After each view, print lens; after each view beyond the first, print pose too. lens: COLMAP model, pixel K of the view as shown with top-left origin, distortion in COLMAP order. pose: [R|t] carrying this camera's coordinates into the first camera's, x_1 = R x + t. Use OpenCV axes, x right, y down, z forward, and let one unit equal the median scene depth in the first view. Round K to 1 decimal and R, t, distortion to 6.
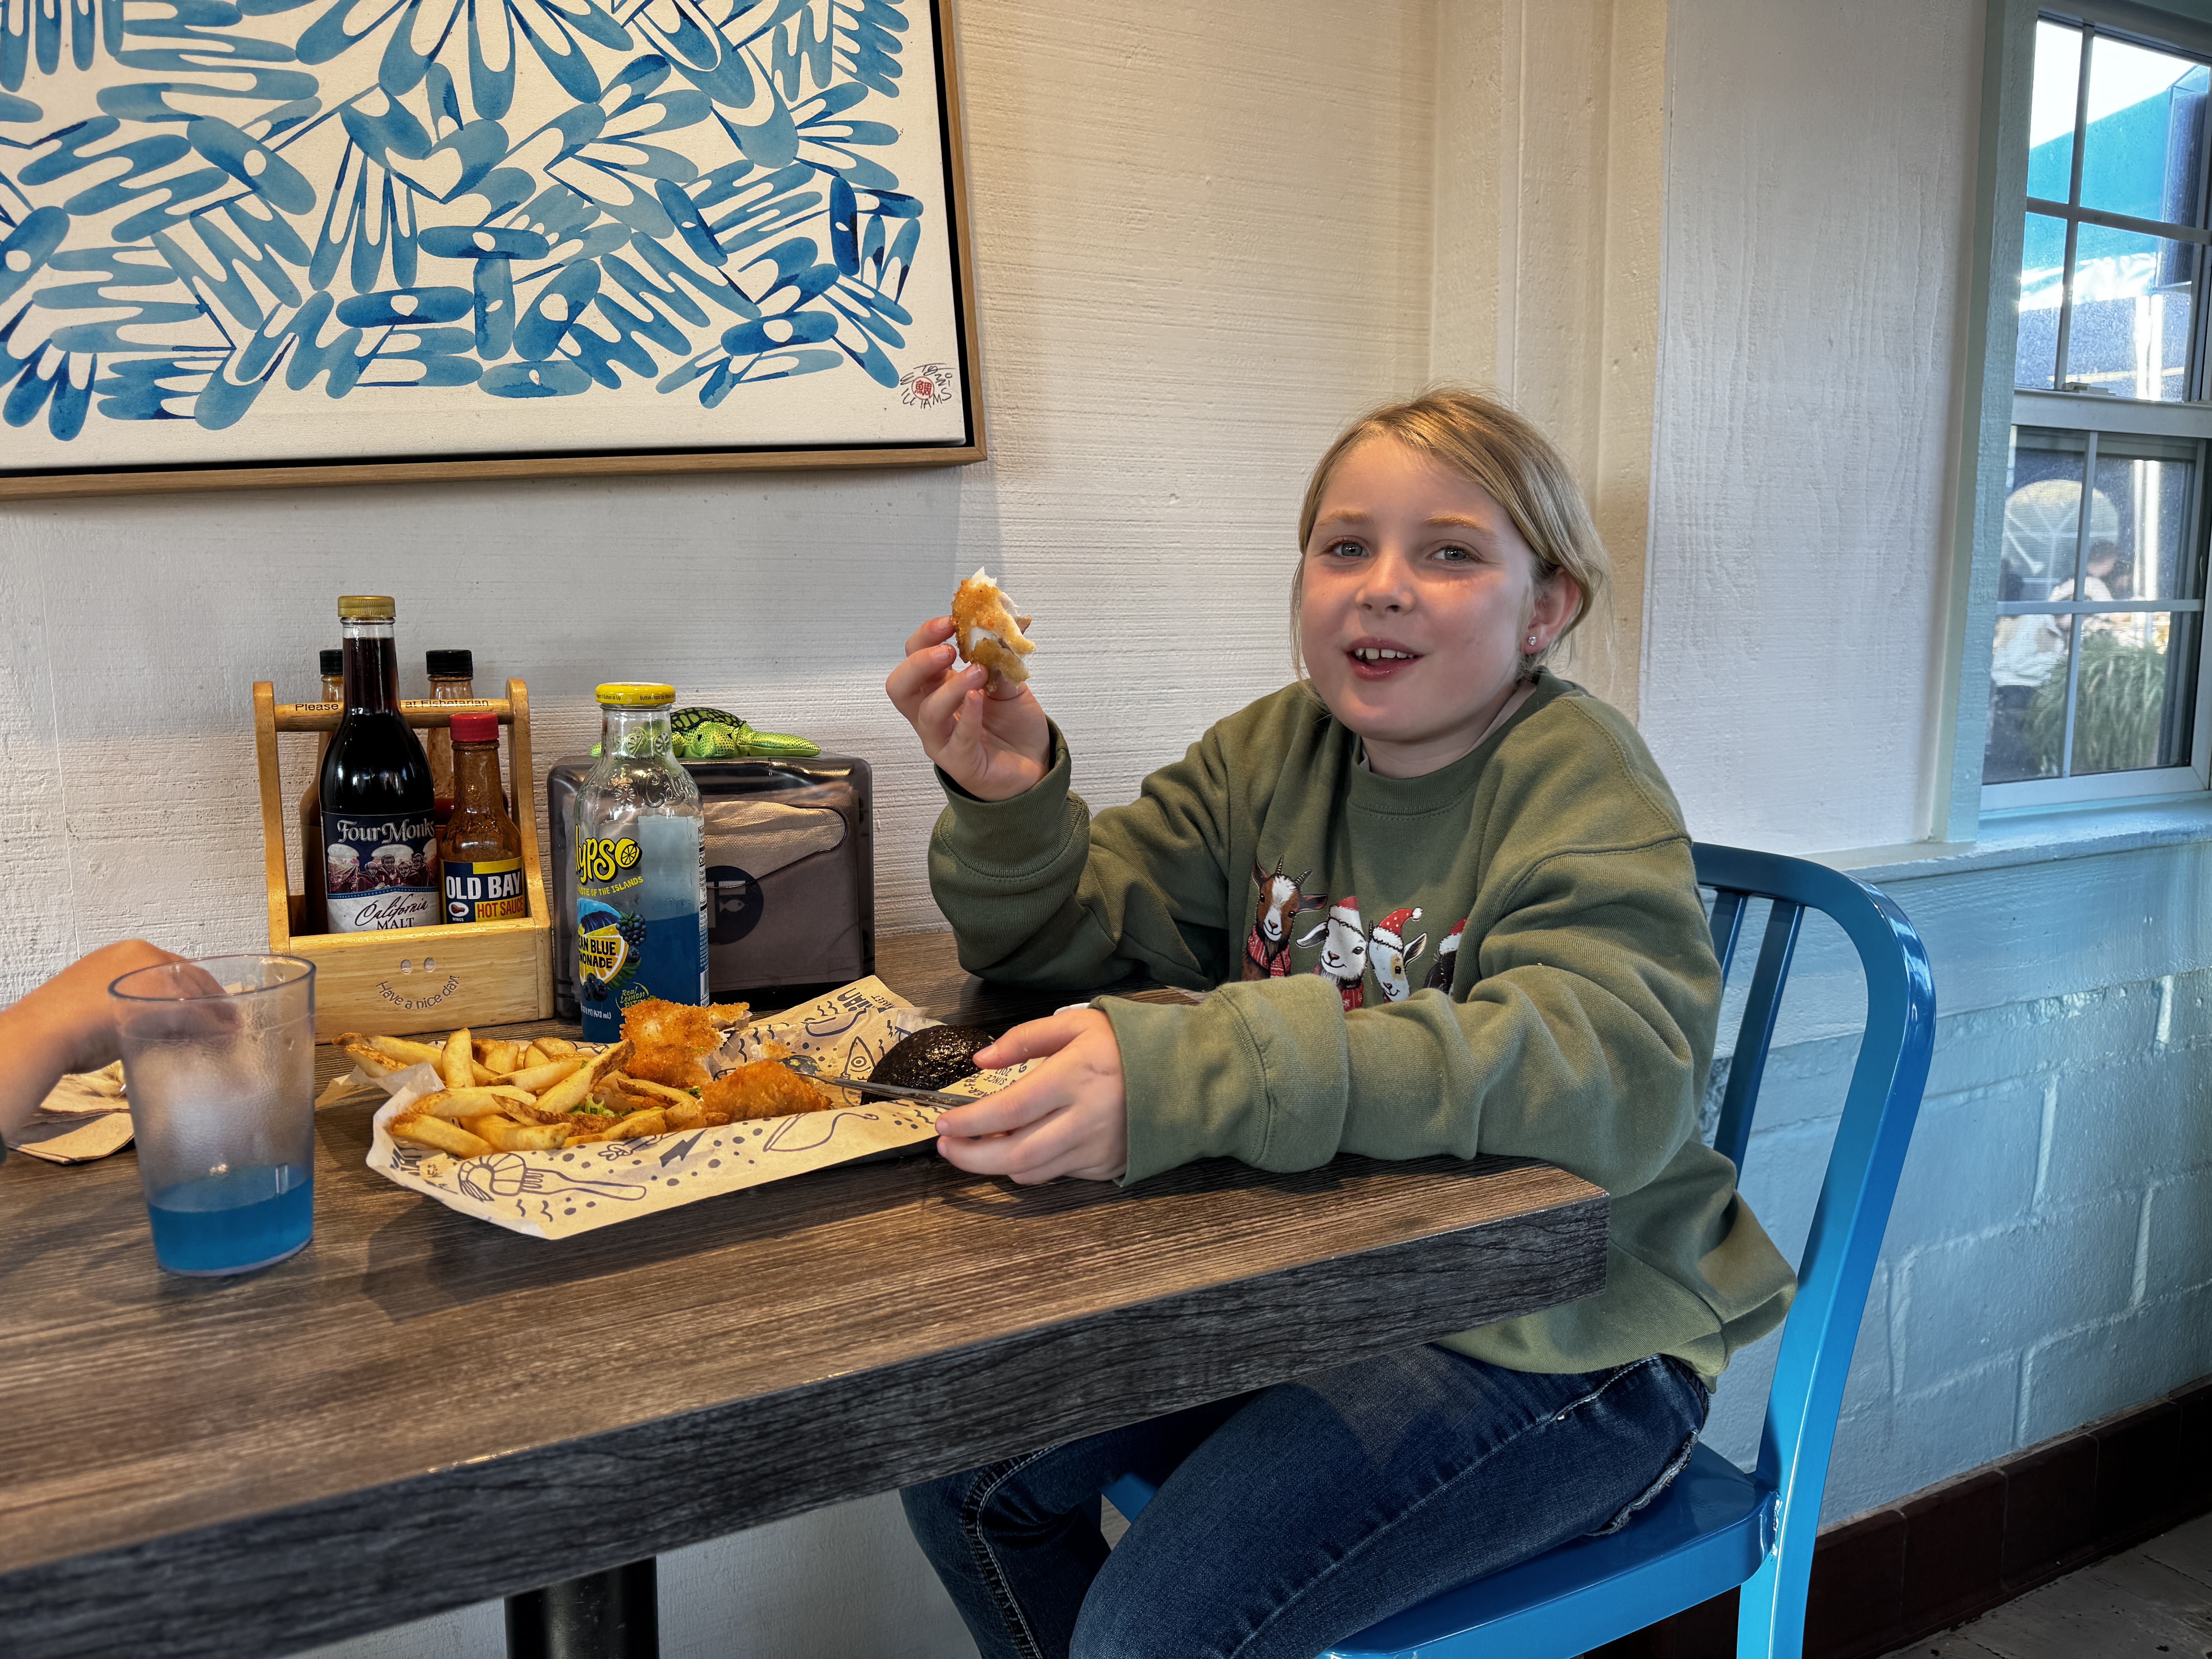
lens RADIAL K [[1569.9, 0, 1107.0], [0, 1569.9, 816.3], [0, 0, 1]] dist [0.003145, -0.030864]
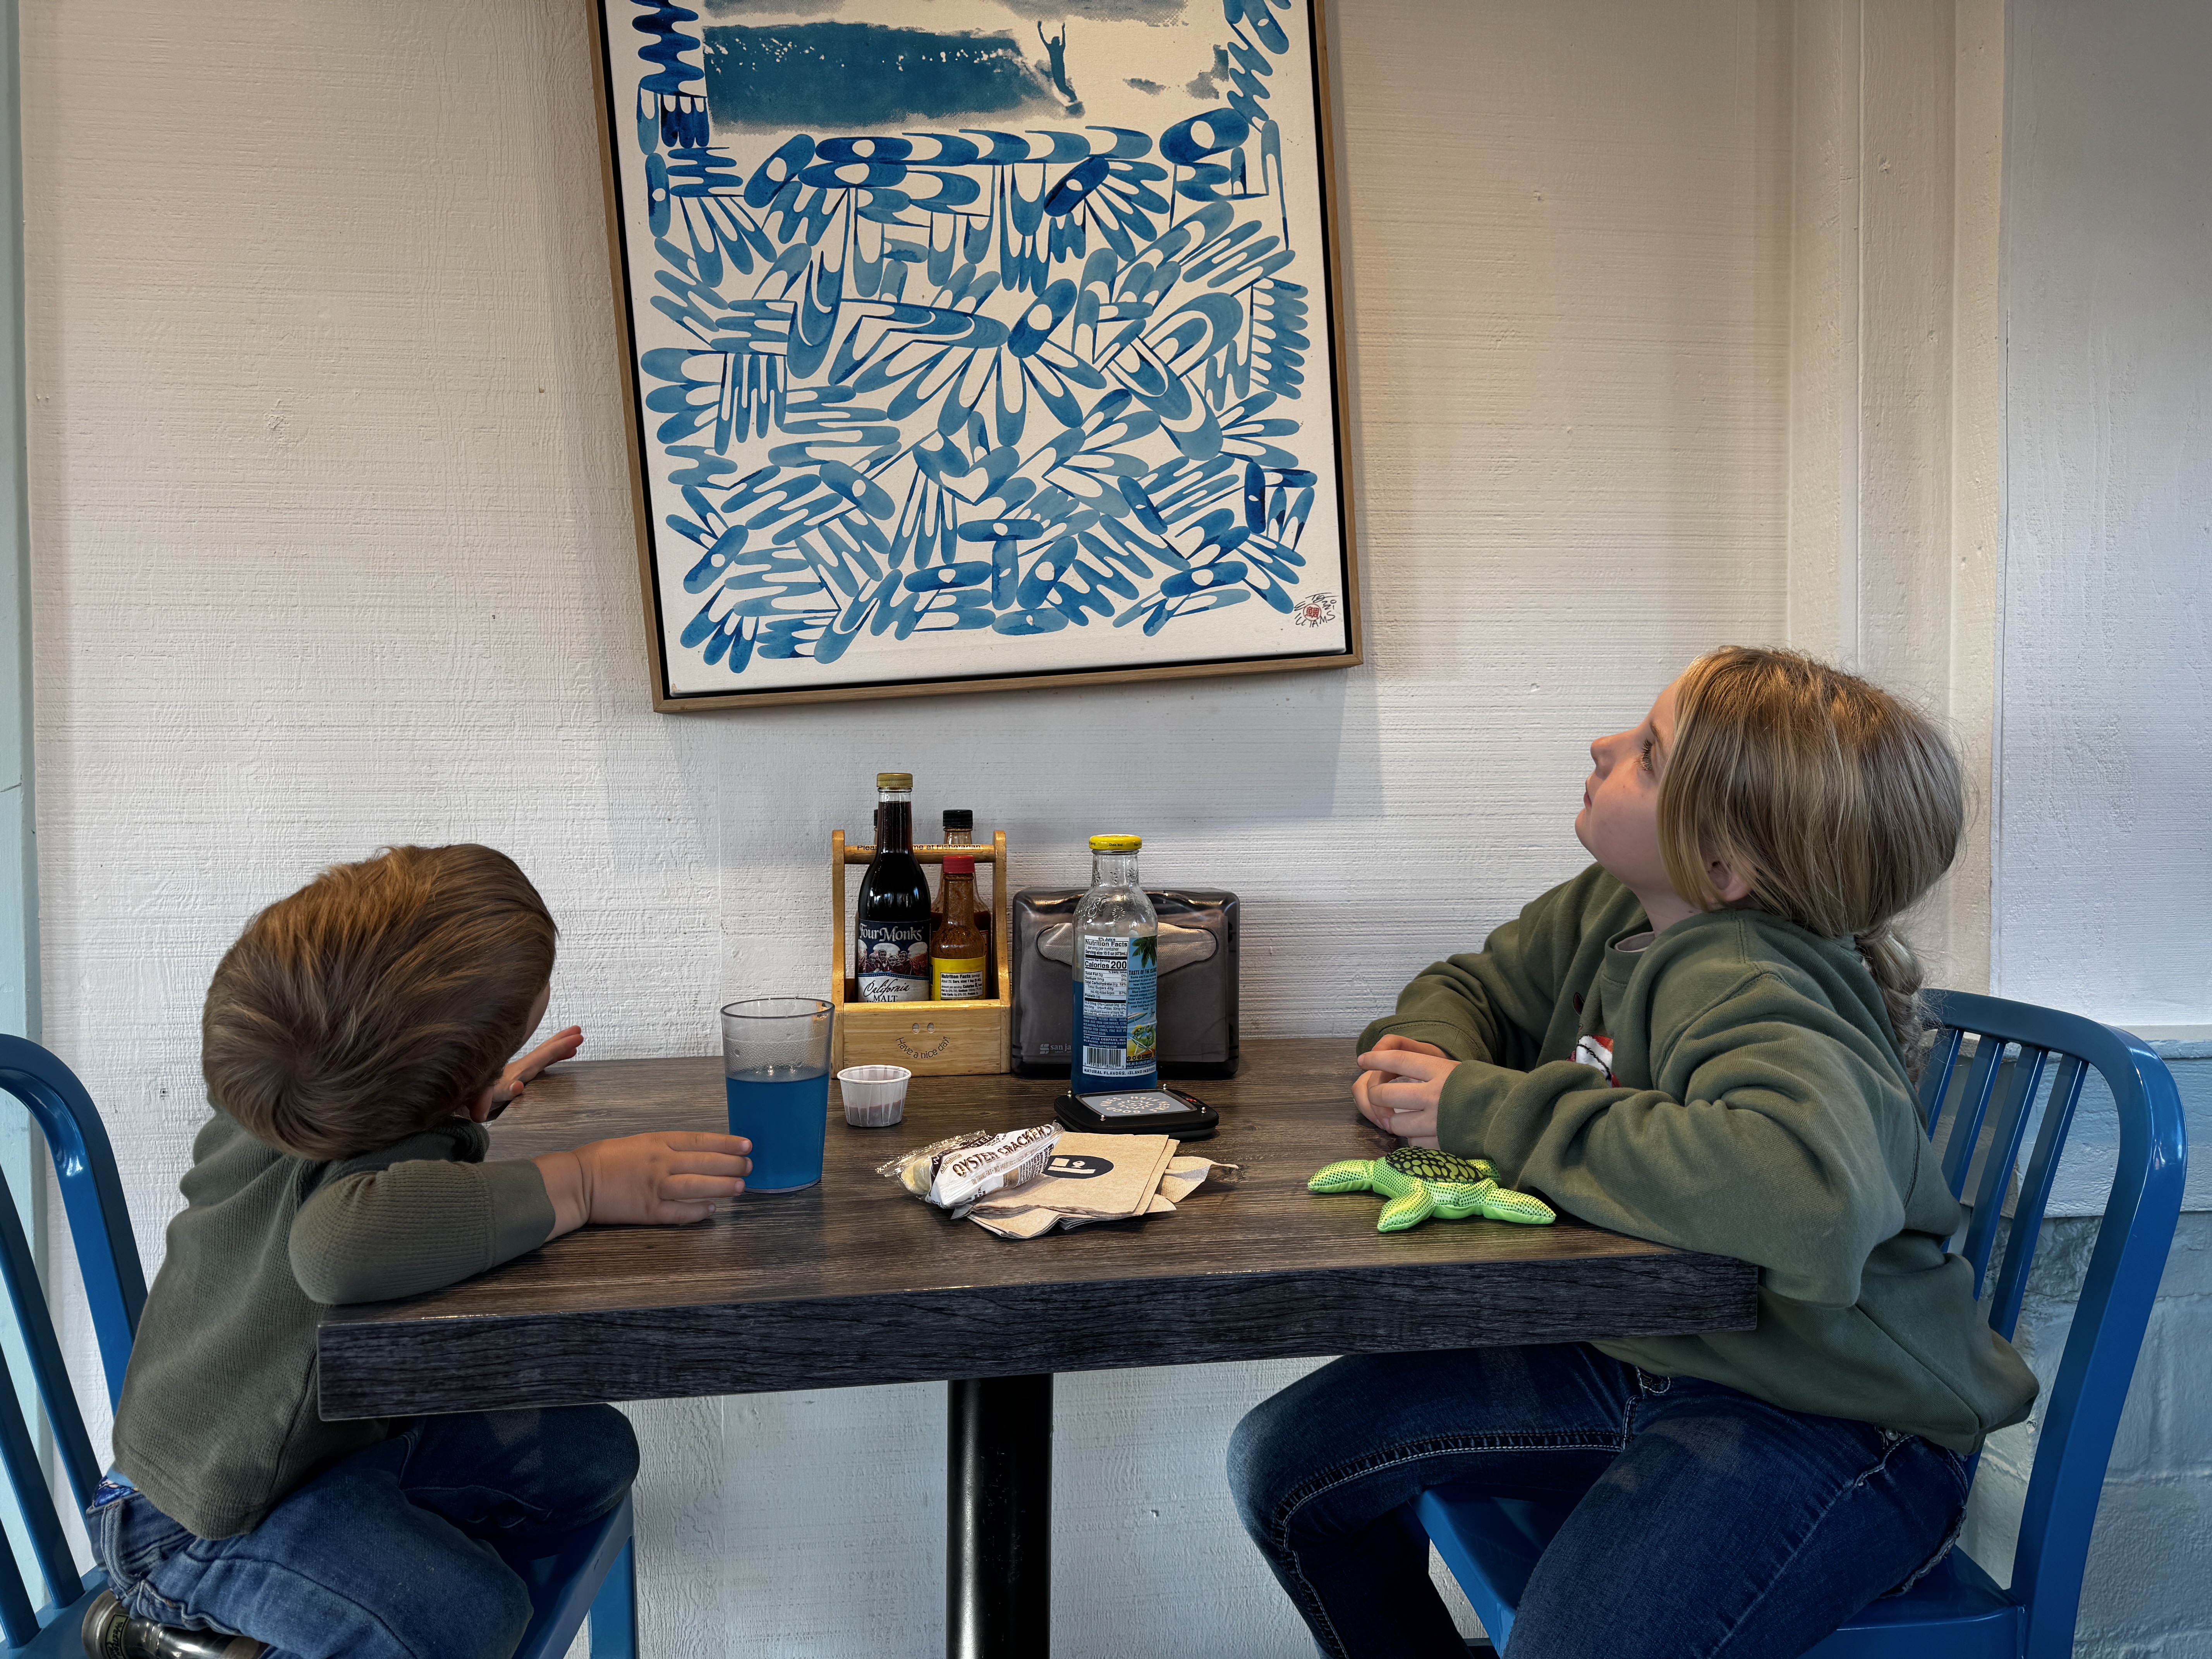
lens RADIAL K [[1569.9, 0, 1107.0], [0, 1569.9, 816.3], [0, 0, 1]] dist [0.003145, -0.030864]
pose [[0.942325, 0.010908, -0.334520, 0.184560], [-0.044407, 0.994707, -0.092657, 0.025438], [0.331739, 0.102168, 0.937822, -0.299963]]
